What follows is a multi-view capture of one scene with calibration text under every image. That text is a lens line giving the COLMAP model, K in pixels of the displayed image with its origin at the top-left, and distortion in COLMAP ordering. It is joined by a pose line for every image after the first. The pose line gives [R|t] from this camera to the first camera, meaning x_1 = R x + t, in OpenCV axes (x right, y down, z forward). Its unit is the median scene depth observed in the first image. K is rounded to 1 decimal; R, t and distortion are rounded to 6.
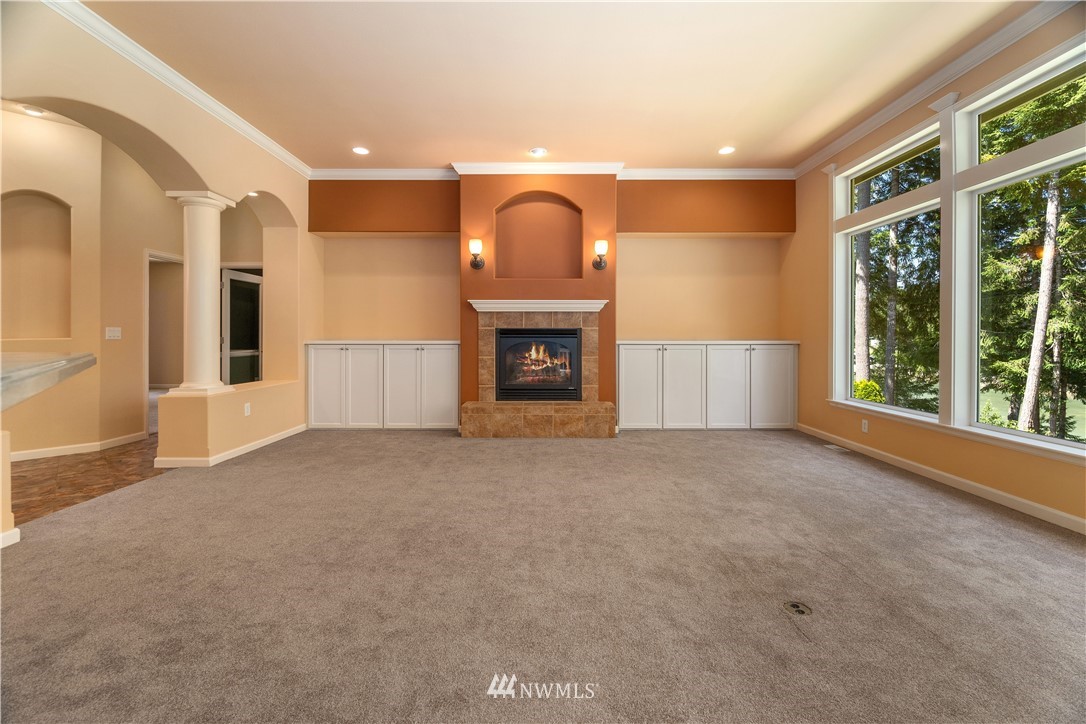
lens RADIAL K [[477.4, 0, 544.5], [0, 477.4, 337.5], [0, 0, 1]] dist [0.001040, 0.000371]
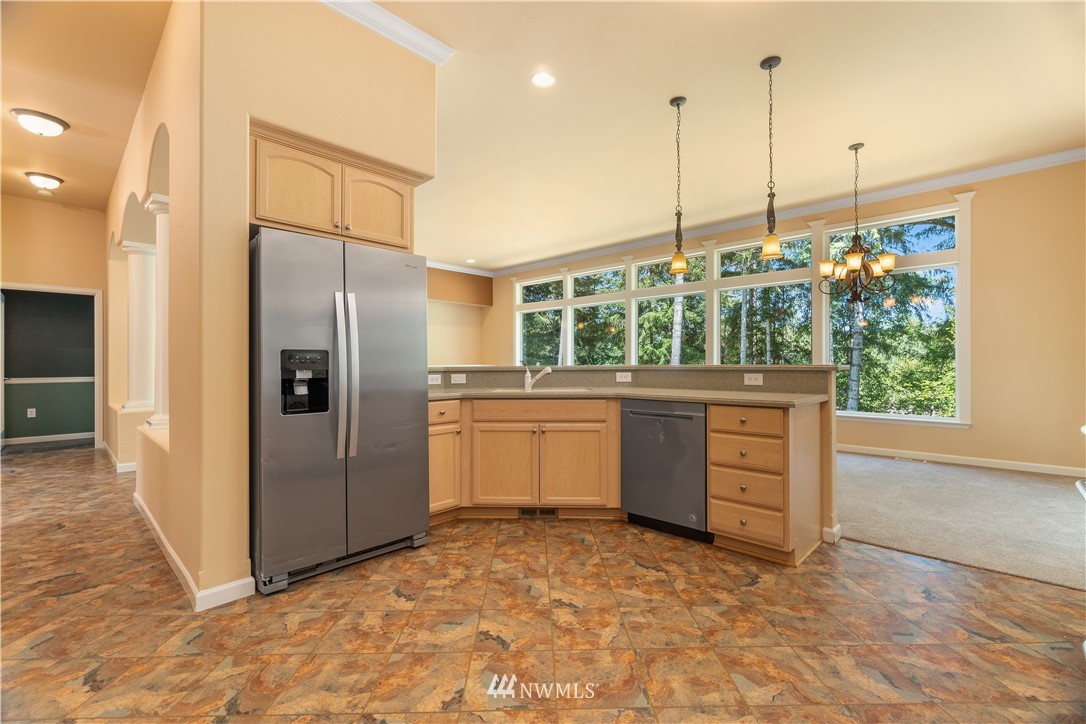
lens RADIAL K [[471.2, 0, 544.5], [0, 471.2, 344.8], [0, 0, 1]] dist [-0.004983, 0.000249]
pose [[0.685827, 0.028064, 0.727223, -0.683909], [0.003508, 0.999117, -0.041864, 0.007367], [-0.727756, 0.031263, 0.685123, -0.411341]]
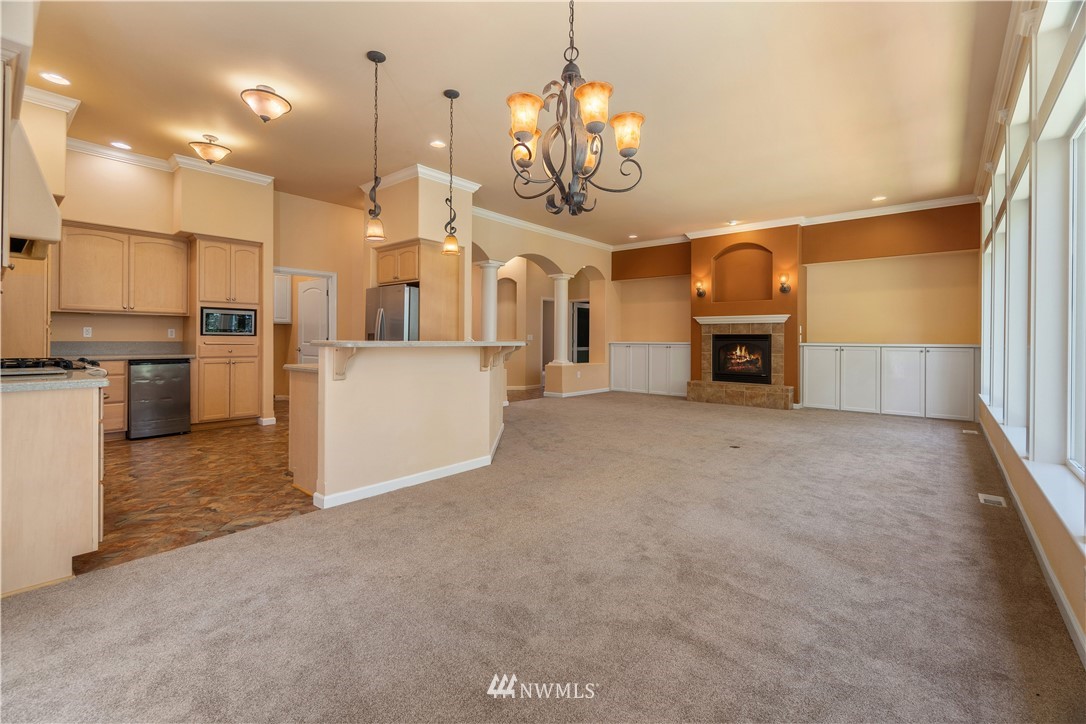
lens RADIAL K [[471.2, 0, 544.5], [0, 471.2, 344.8], [0, 0, 1]] dist [-0.004983, 0.000249]
pose [[0.769879, 0.010751, -0.638099, 0.458848], [-0.006587, 0.999939, 0.008901, 0.004374], [0.638156, -0.002650, 0.769903, -0.539025]]
